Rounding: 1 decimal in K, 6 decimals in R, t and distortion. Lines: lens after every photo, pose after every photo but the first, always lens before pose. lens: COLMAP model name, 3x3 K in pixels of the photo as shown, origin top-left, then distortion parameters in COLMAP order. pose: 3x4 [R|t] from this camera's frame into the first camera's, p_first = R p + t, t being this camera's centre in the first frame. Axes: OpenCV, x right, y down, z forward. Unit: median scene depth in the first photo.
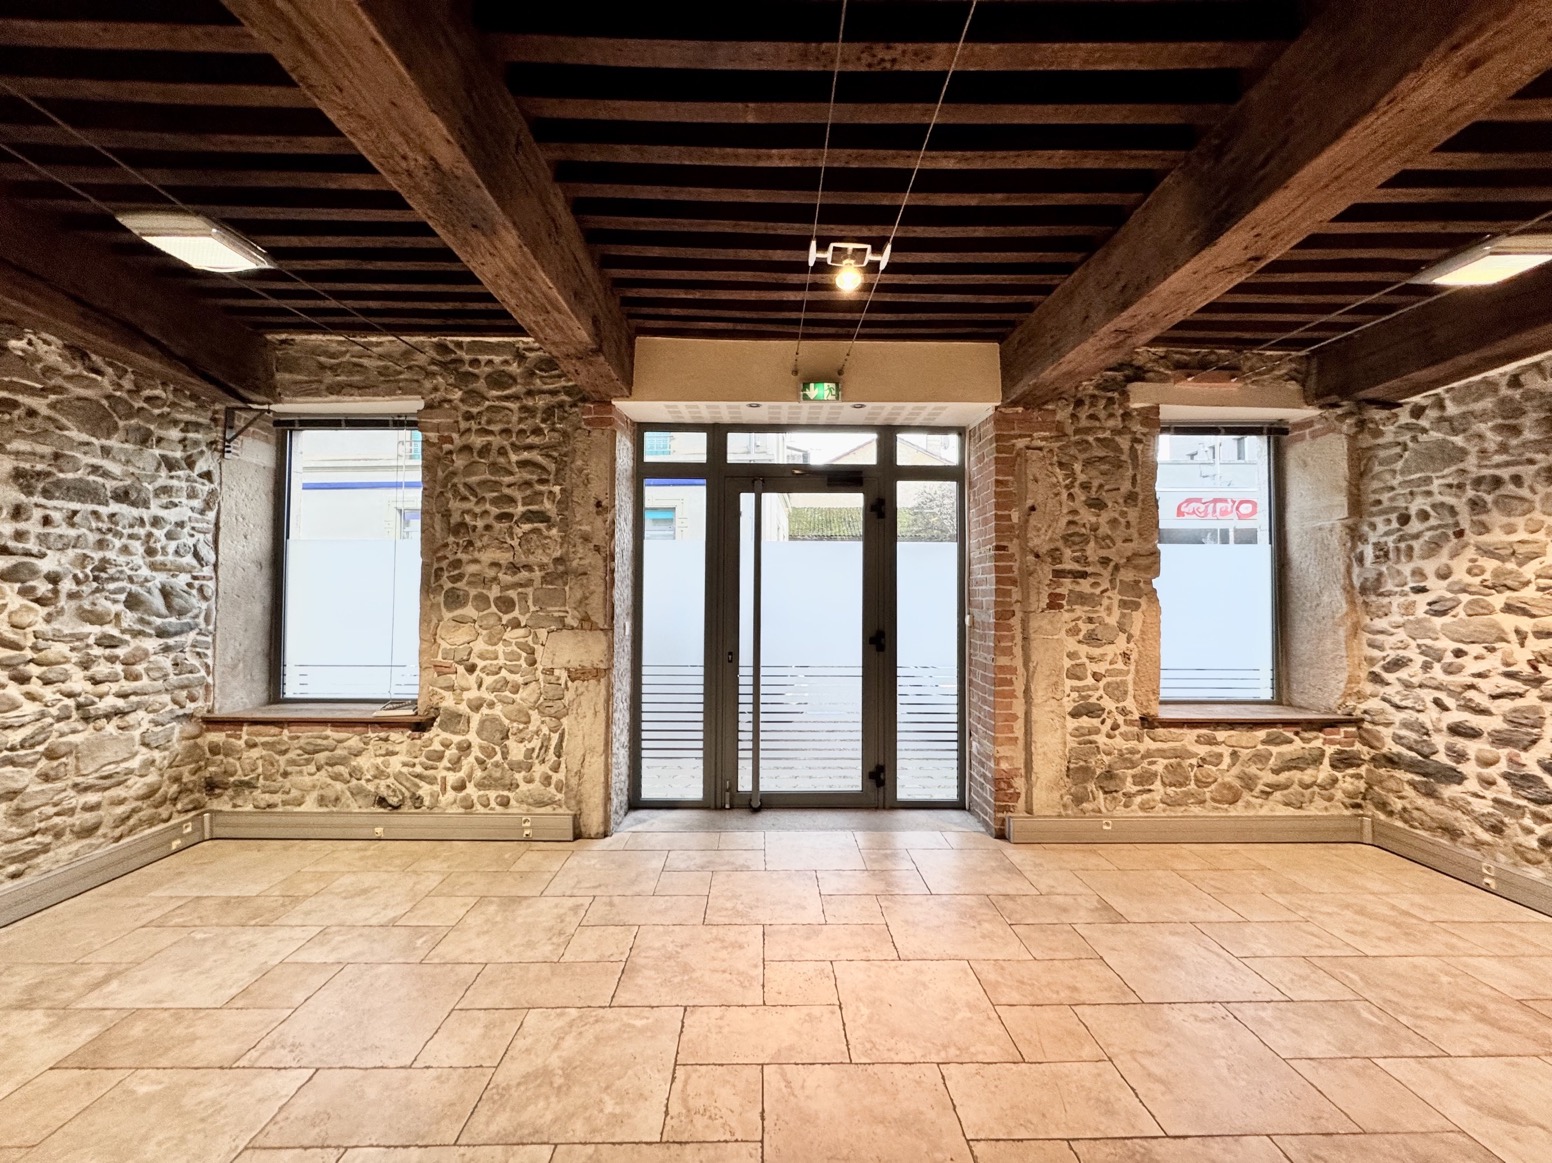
lens RADIAL K [[618.1, 0, 773.1], [0, 618.1, 580.7], [0, 0, 1]] dist [-0.001936, 0.000635]
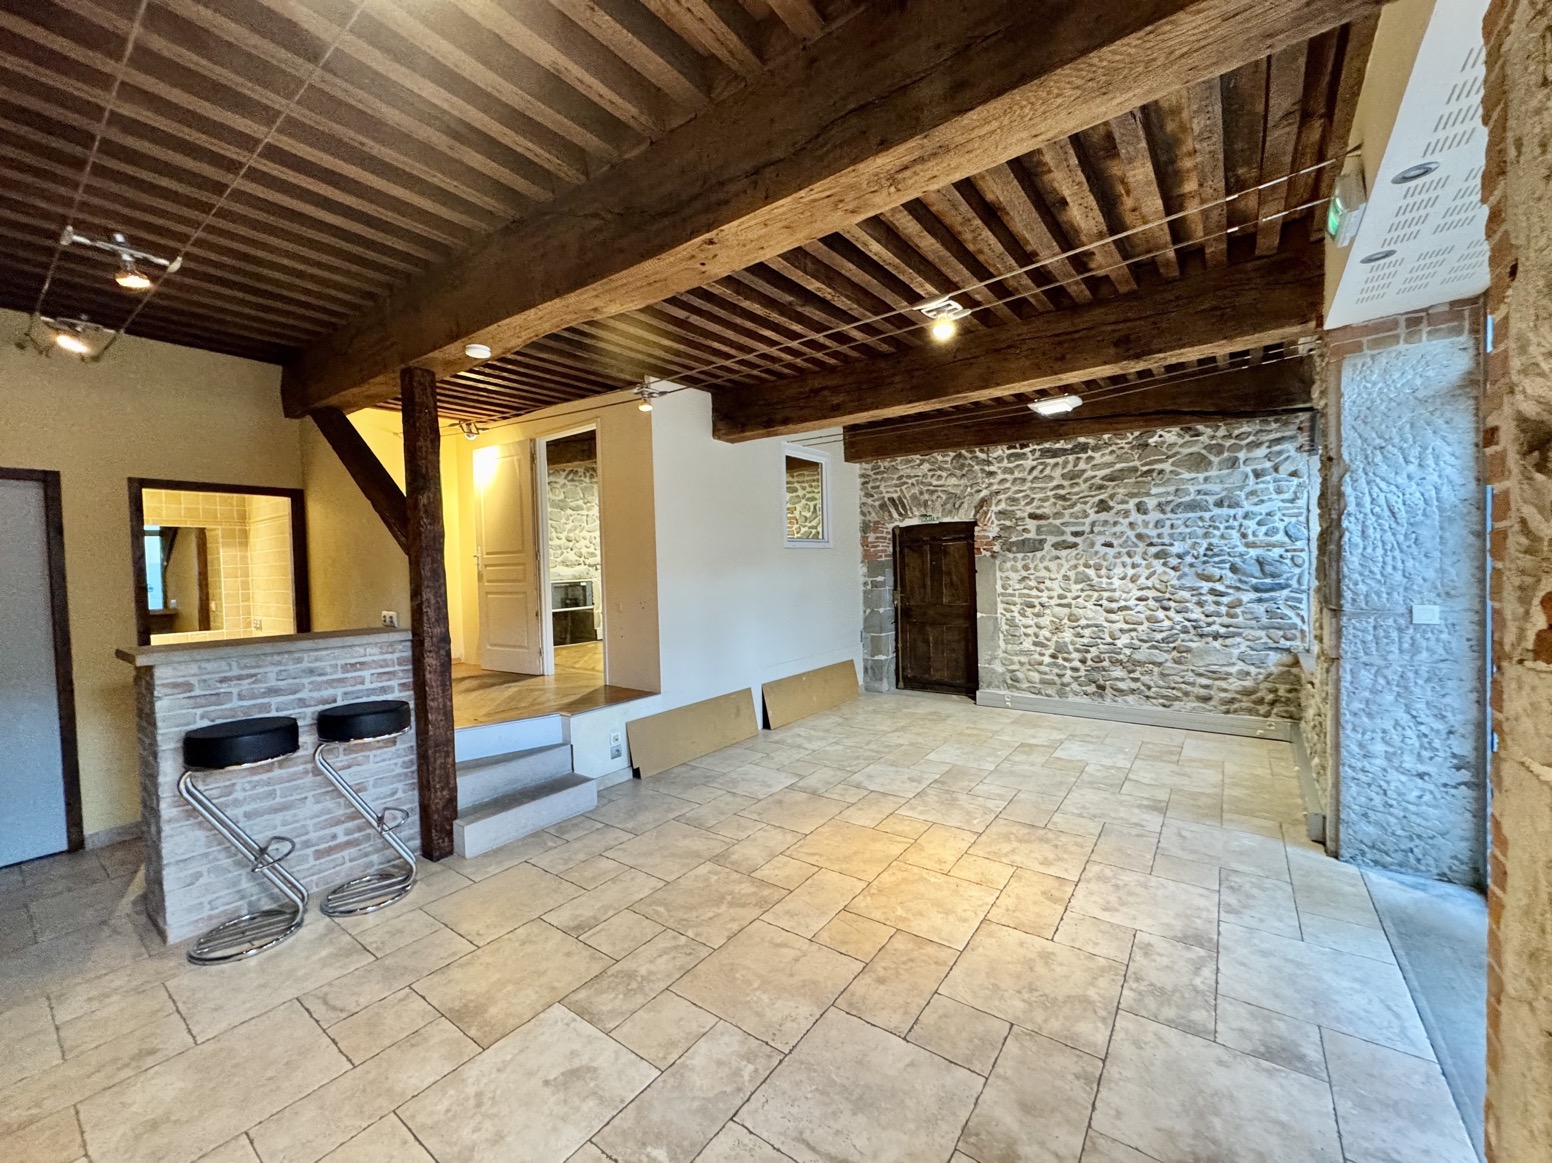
lens RADIAL K [[618.1, 0, 769.0], [0, 618.1, 580.1], [0, 0, 1]] dist [-0.001936, 0.000635]
pose [[-0.611827, 0.033879, -0.790266, 0.955410], [0.045274, 0.998944, 0.007774, -0.002239], [0.789695, -0.031023, -0.612715, 1.040384]]
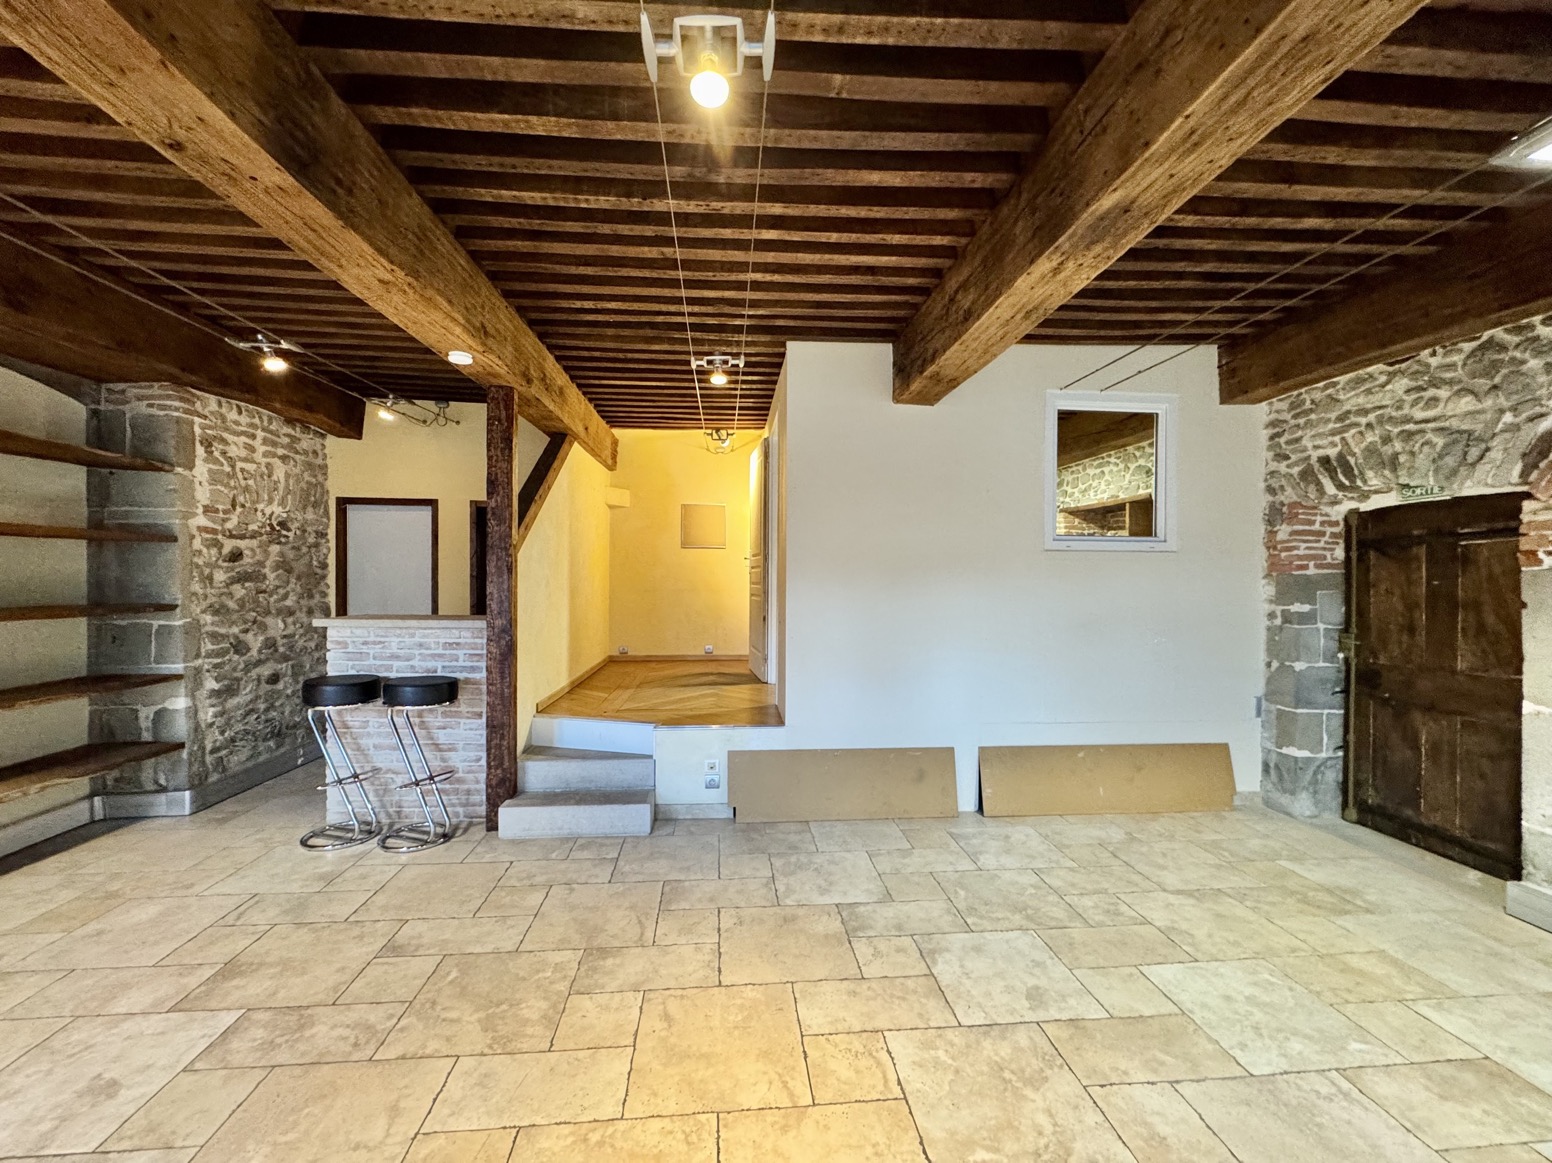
lens RADIAL K [[618.1, 0, 774.0], [0, 618.1, 580.2], [0, 0, 1]] dist [-0.001936, 0.000635]
pose [[-0.997610, -0.009654, -0.068421, 0.067263], [-0.008315, 0.999769, -0.019827, 0.006334], [0.068597, -0.019211, -0.997459, 1.131366]]
